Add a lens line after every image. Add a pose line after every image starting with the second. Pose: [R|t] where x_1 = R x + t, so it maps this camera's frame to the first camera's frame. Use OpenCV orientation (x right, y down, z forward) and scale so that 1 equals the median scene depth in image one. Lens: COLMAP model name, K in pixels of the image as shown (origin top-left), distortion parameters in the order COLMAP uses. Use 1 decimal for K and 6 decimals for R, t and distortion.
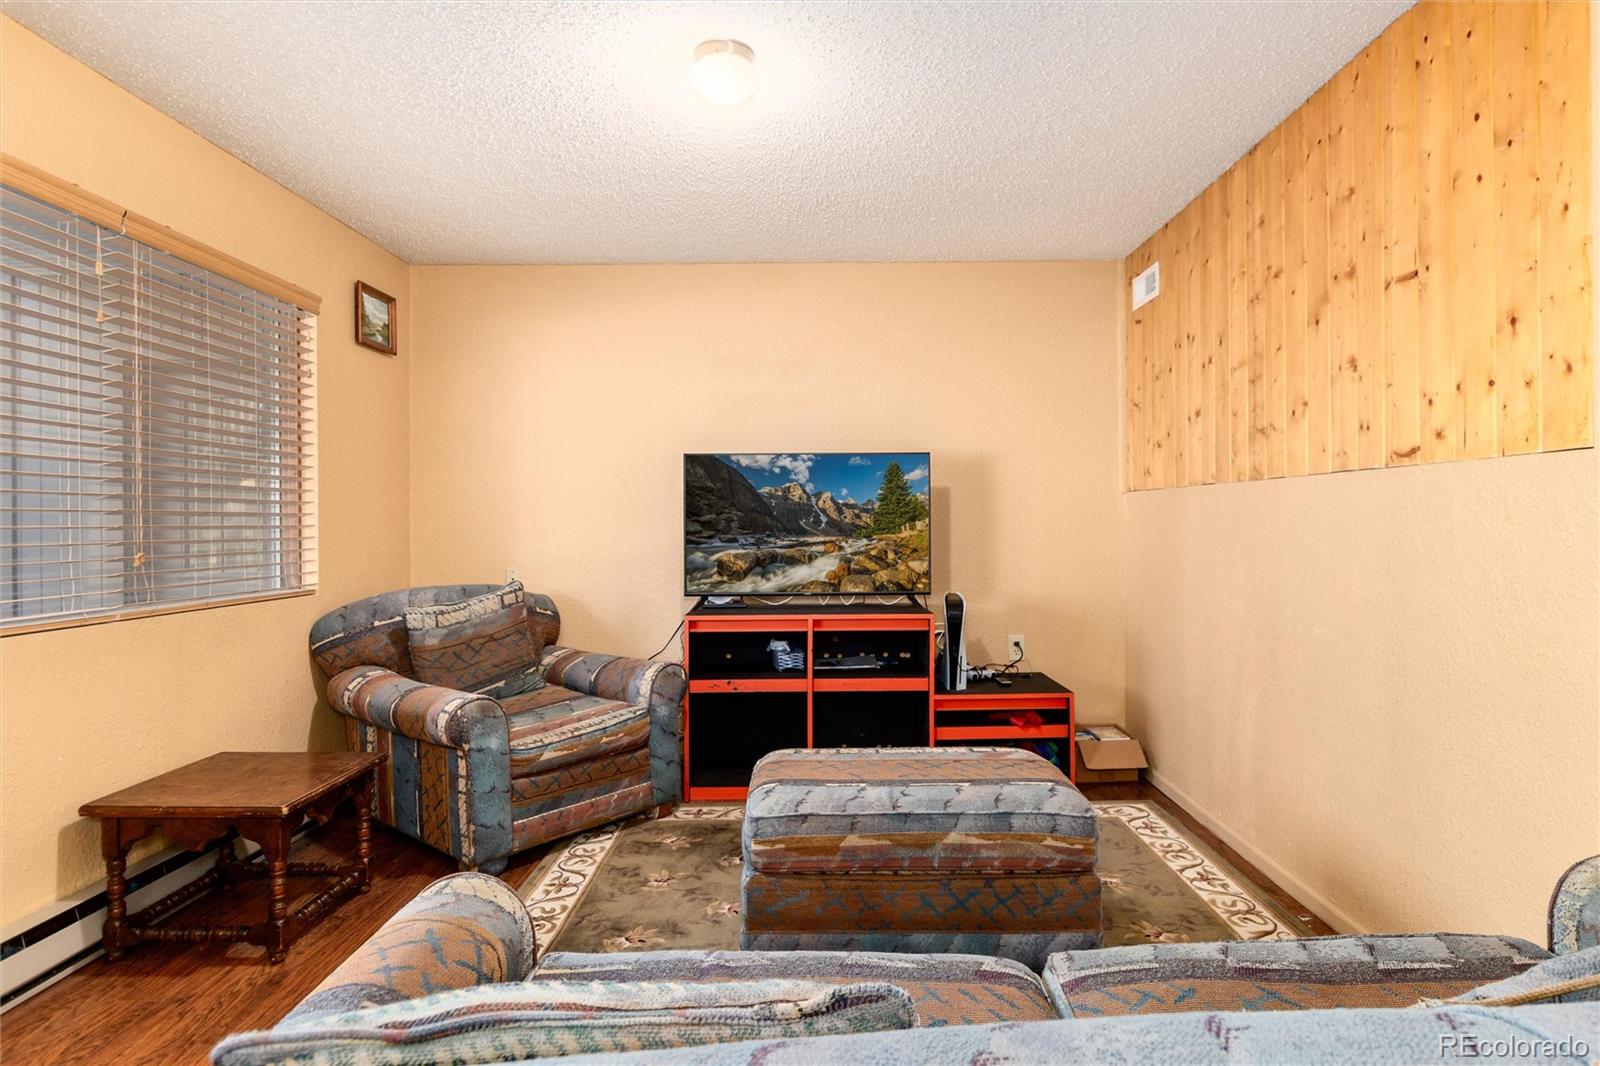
lens RADIAL K [[890.2, 0, 800.0], [0, 890.2, 533.0], [0, 0, 1]] dist [-0.015964, -0.000270]
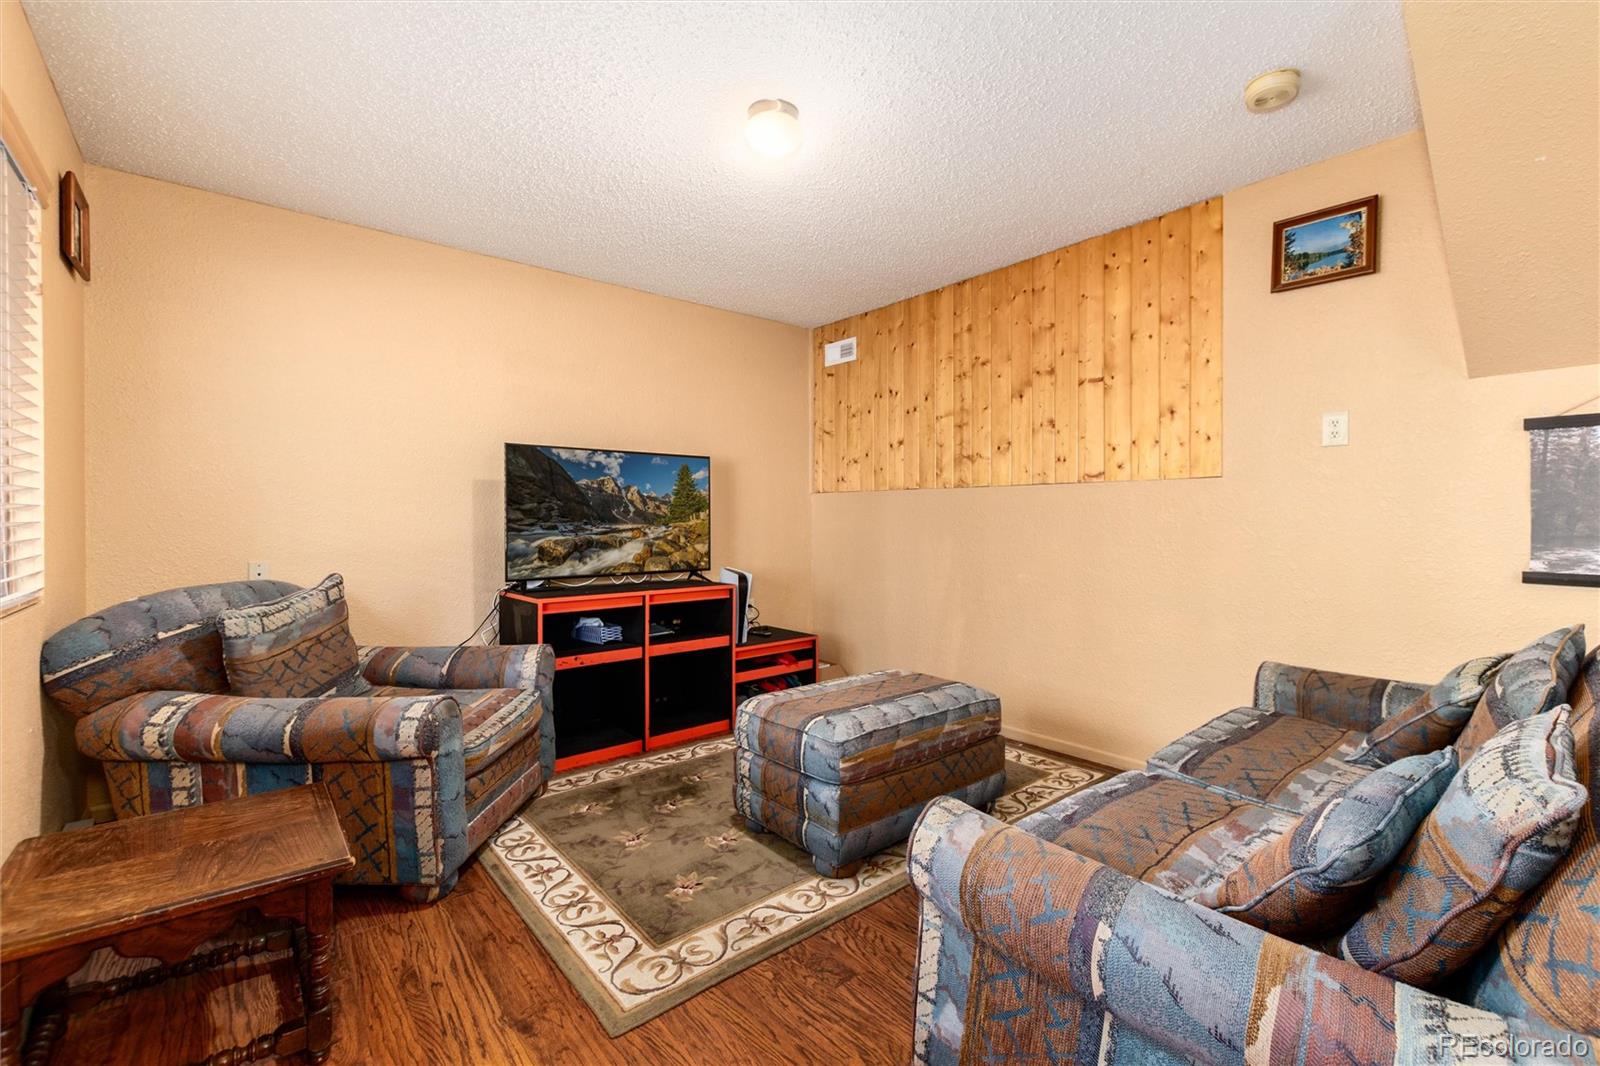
lens RADIAL K [[719.9, 0, 808.6], [0, 719.9, 525.2], [0, 0, 1]] dist [0.001182, -0.000846]
pose [[0.754386, -0.000405, 0.656431, -0.440671], [0.003352, 0.999989, -0.003236, 0.009616], [-0.656423, 0.004641, 0.754379, 0.151787]]
